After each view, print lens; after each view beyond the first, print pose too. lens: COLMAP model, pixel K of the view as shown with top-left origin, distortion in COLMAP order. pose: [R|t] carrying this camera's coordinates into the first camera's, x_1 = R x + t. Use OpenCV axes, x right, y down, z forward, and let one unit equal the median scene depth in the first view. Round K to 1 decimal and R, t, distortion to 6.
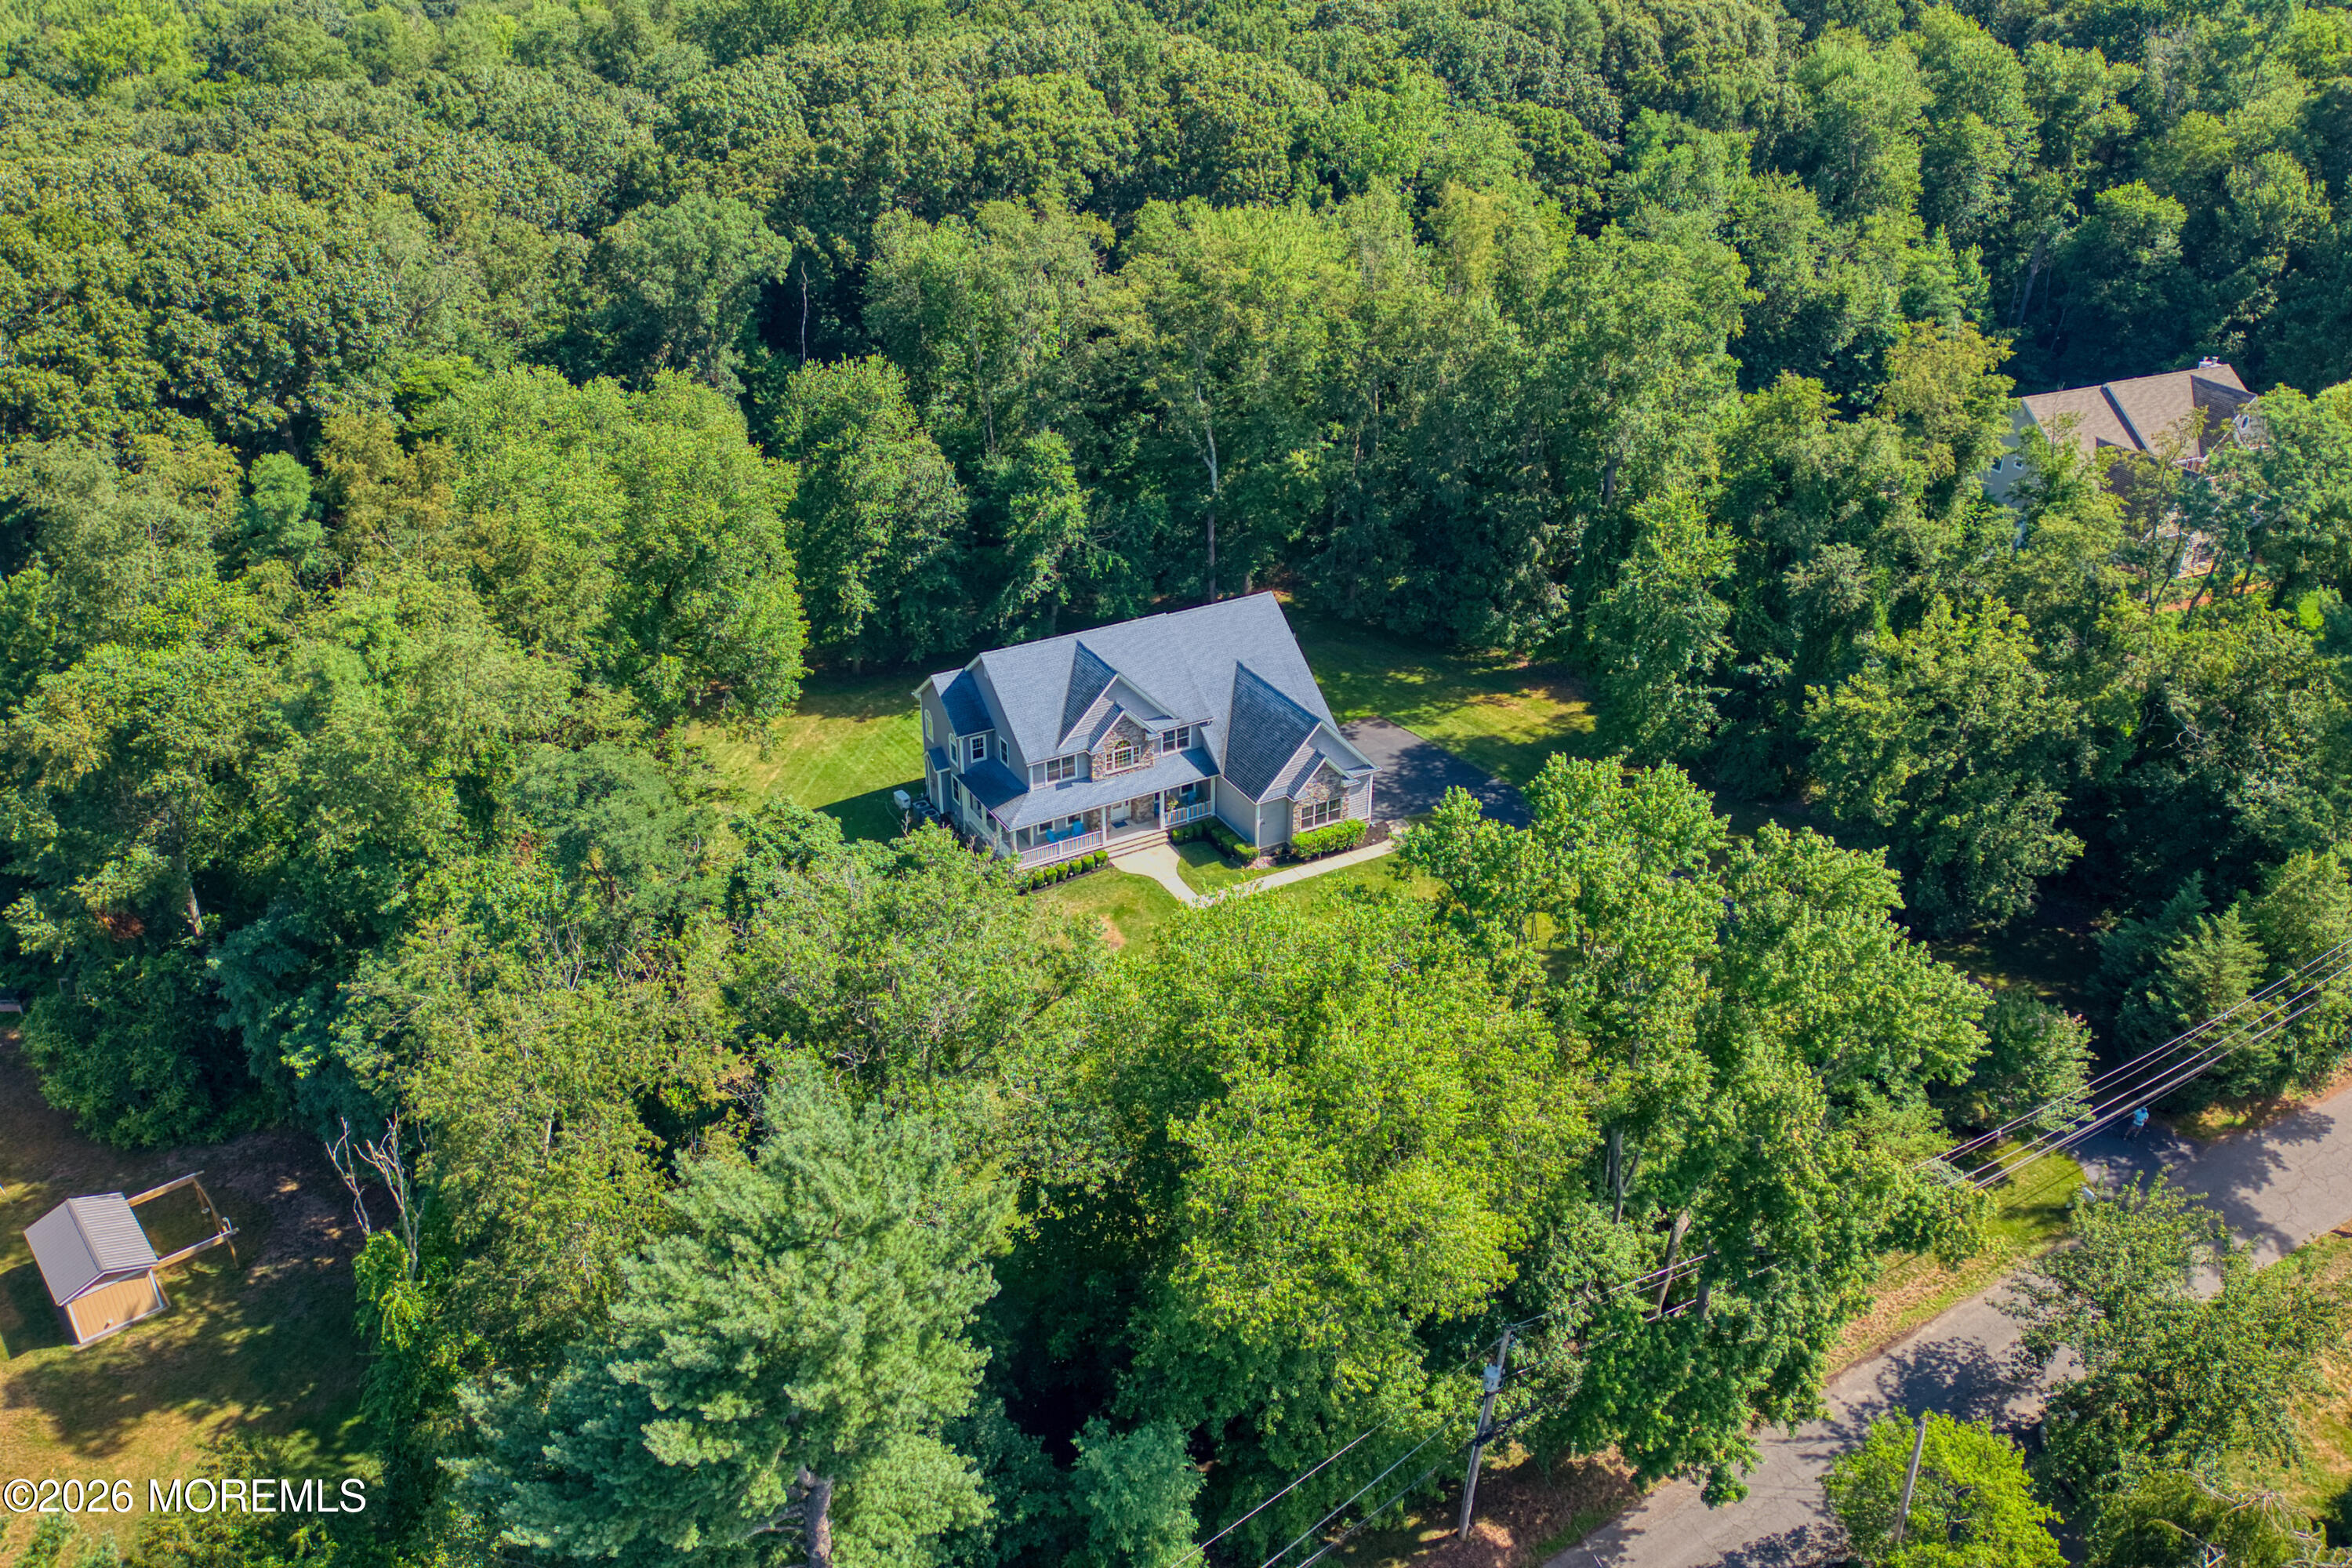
lens RADIAL K [[1944.8, 0, 1187.8], [0, 1944.8, 792.2], [0, 0, 1]] dist [0.009208, -0.021990]
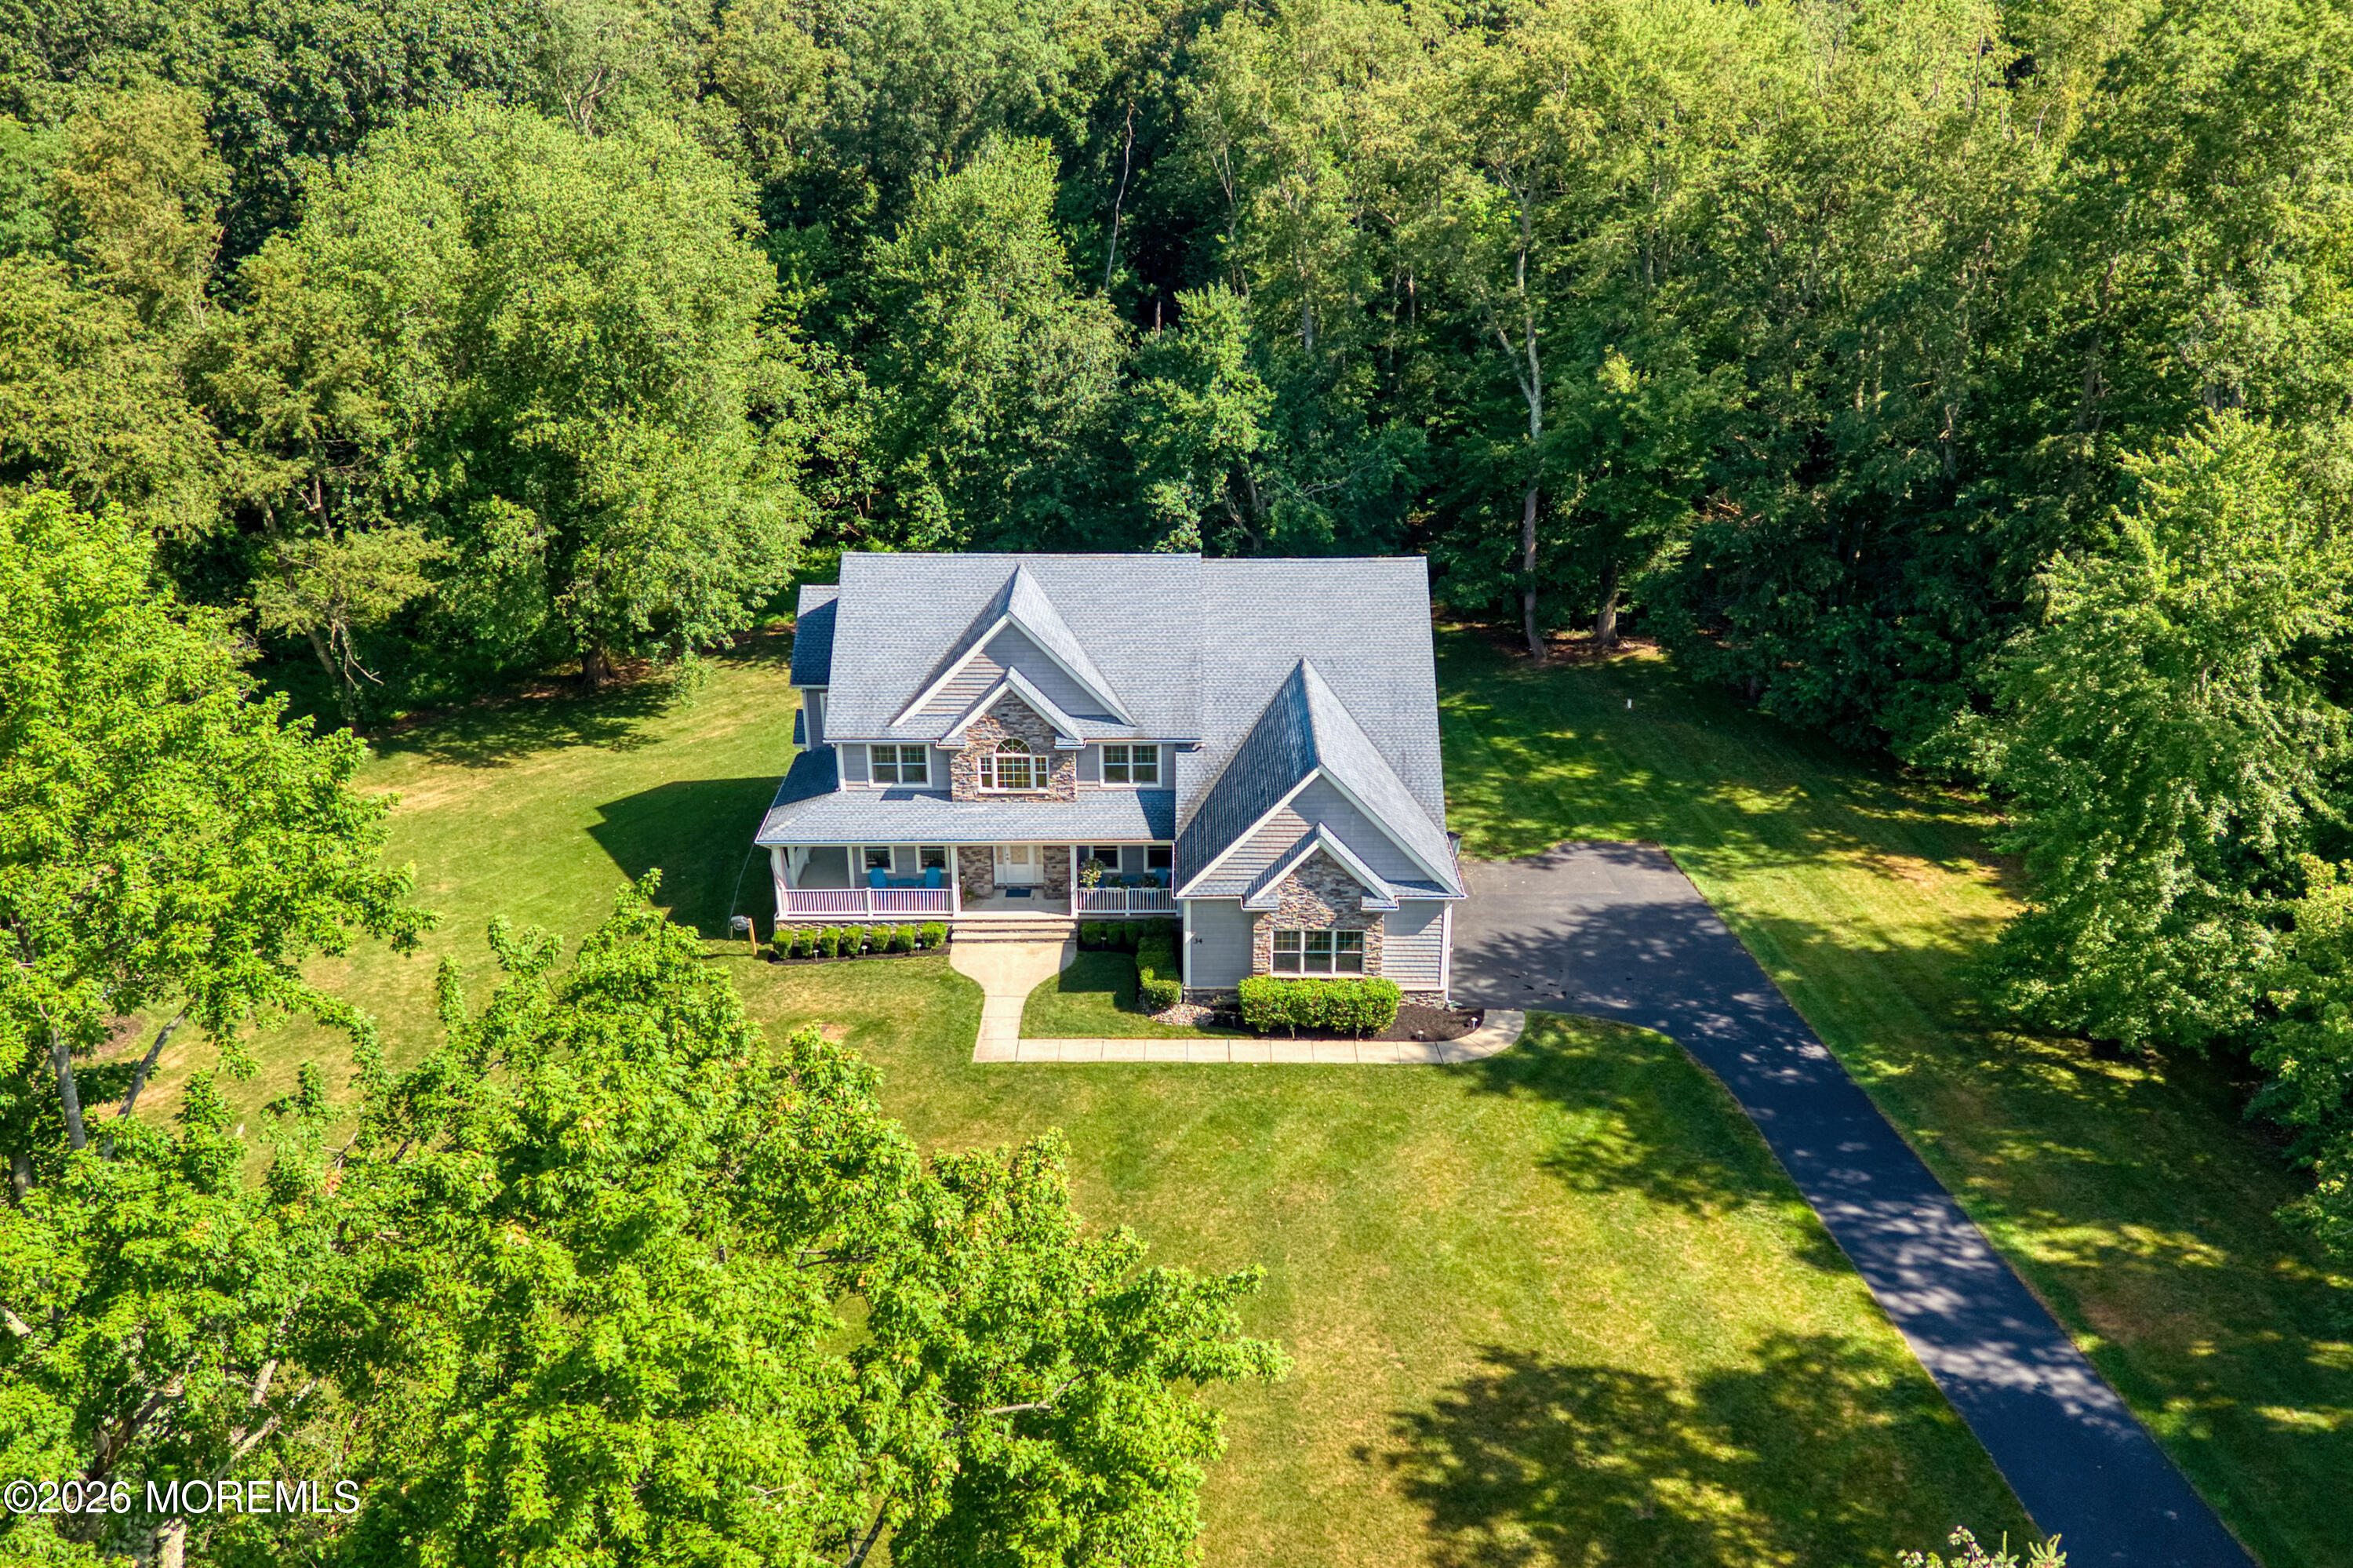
lens RADIAL K [[1945.7, 0, 1207.0], [0, 1945.7, 745.9], [0, 0, 1]] dist [0.009208, -0.021990]
pose [[0.869692, 0.180752, -0.459309, 0.269000], [-0.234747, 0.970029, -0.062753, -0.002624], [0.434200, 0.162397, 0.886057, 0.523644]]
